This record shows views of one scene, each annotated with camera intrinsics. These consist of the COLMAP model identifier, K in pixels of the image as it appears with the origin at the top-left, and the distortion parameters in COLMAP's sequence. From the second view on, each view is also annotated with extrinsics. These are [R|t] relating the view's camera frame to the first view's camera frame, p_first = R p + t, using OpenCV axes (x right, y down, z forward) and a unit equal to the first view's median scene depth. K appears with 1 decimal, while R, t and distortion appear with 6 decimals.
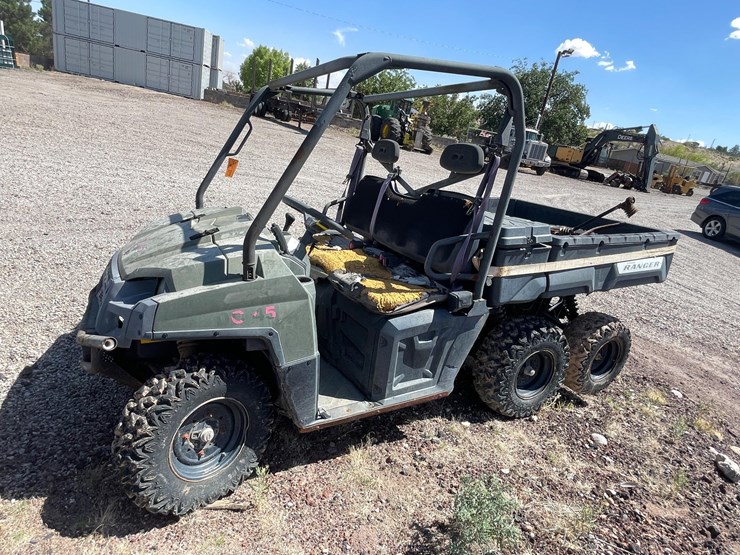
lens RADIAL K [[422.1, 0, 370.0], [0, 422.1, 277.5], [0, 0, 1]] dist [-0.001421, 0.000949]
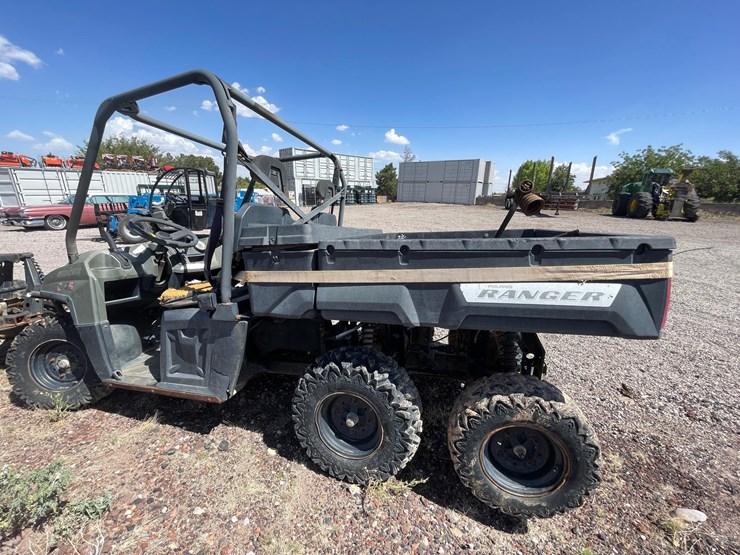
lens RADIAL K [[300.5, 0, 370.0], [0, 300.5, 277.5], [0, 0, 1]] dist [-0.001980, 0.000641]
pose [[0.726518, 0.011752, -0.687047, 0.828815], [-0.128841, 0.984450, -0.119404, 0.027998], [0.674961, 0.175269, 0.716735, 0.619676]]
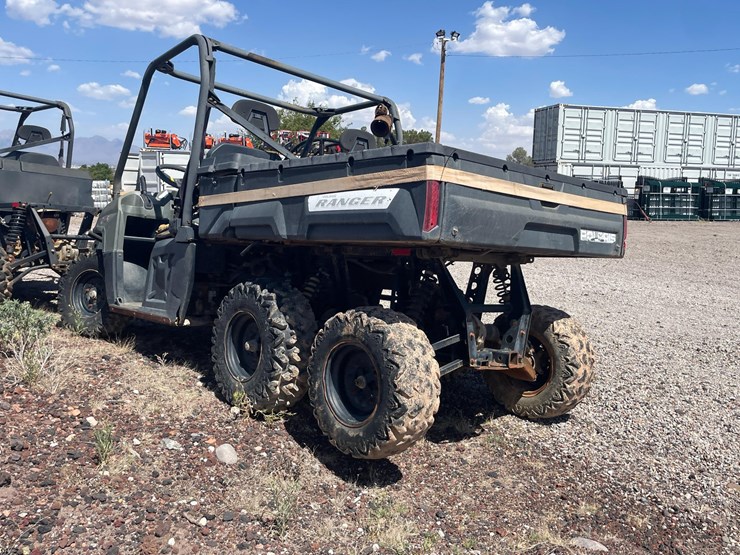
lens RADIAL K [[656.9, 0, 373.6], [0, 656.9, 269.7], [0, 0, 1]] dist [0.101776, -0.161436]
pose [[0.269953, -0.063840, -0.960755, 1.711626], [-0.327569, 0.932195, -0.153982, 0.217846], [0.905441, 0.356281, 0.230737, 0.931073]]
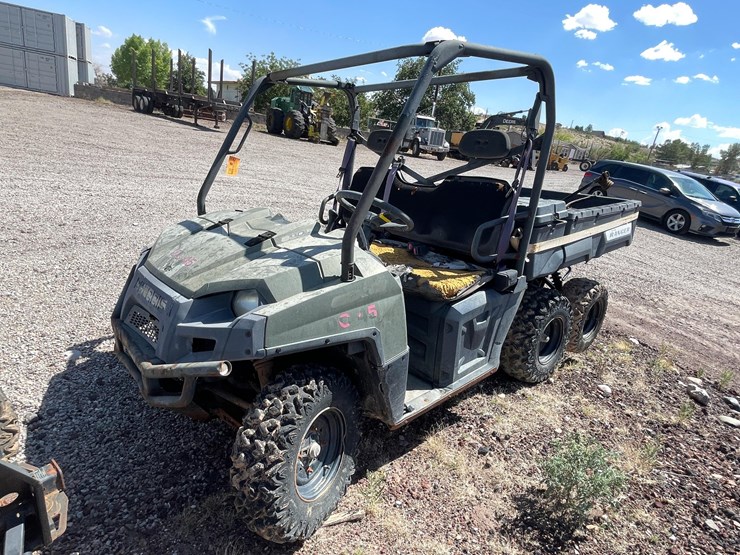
lens RADIAL K [[422.1, 0, 370.0], [0, 422.1, 277.5], [0, 0, 1]] dist [-0.001421, 0.000949]
pose [[0.971053, -0.114679, 0.209536, -0.284125], [0.111041, 0.993390, 0.029084, -0.015325], [-0.211487, -0.004975, 0.977368, 0.037524]]
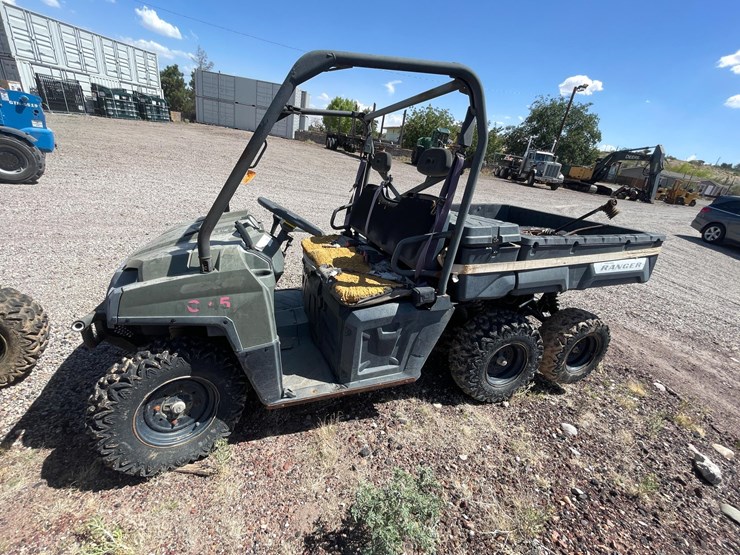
lens RADIAL K [[313.4, 0, 370.0], [0, 313.4, 277.5], [0, 0, 1]] dist [-0.000552, -0.000347]
pose [[0.988847, 0.025387, -0.146756, 0.164678], [-0.021713, 0.999411, 0.026587, -0.007986], [0.147345, -0.023104, 0.988815, 0.167667]]
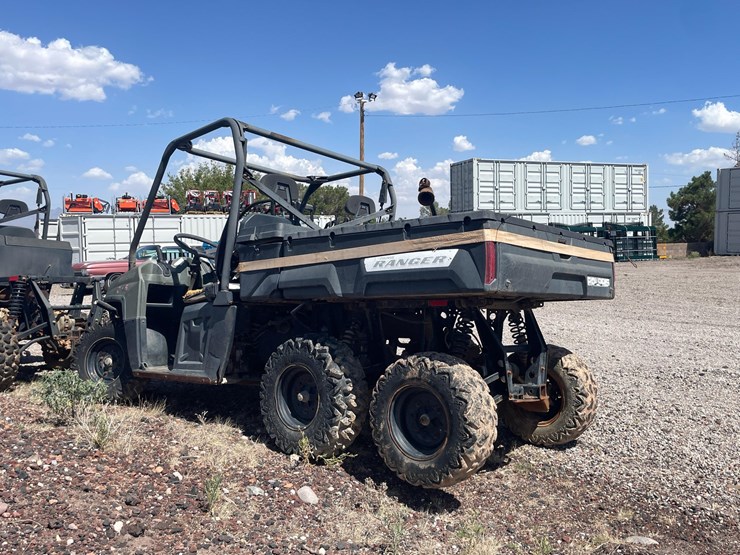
lens RADIAL K [[656.9, 0, 373.6], [0, 656.9, 269.7], [0, 0, 1]] dist [0.101776, -0.161436]
pose [[0.382019, -0.156177, -0.910862, 1.780687], [-0.252604, 0.930437, -0.265476, 0.319871], [0.888962, 0.331504, 0.315994, 0.664424]]
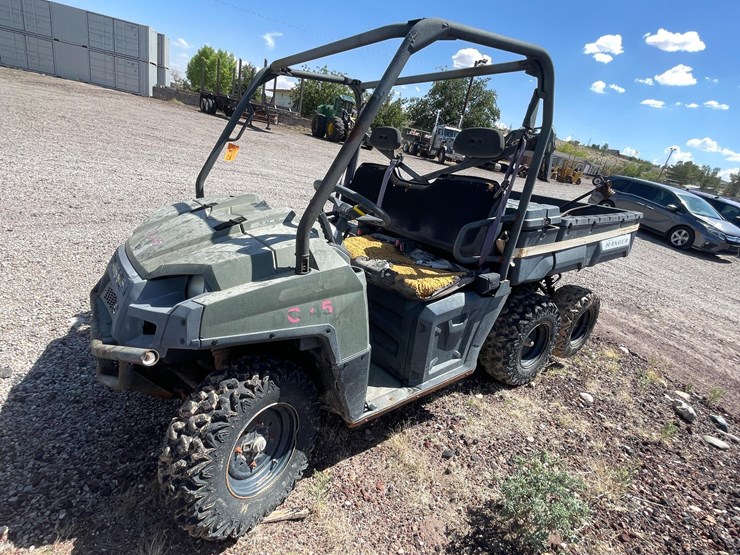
lens RADIAL K [[366.5, 0, 369.5], [0, 366.5, 277.7], [0, 0, 1]] dist [-0.000668, -0.000272]
pose [[0.989105, -0.047408, 0.139372, -0.165282], [0.040539, 0.997839, 0.051719, -0.012378], [-0.141522, -0.045505, 0.988889, 0.134750]]
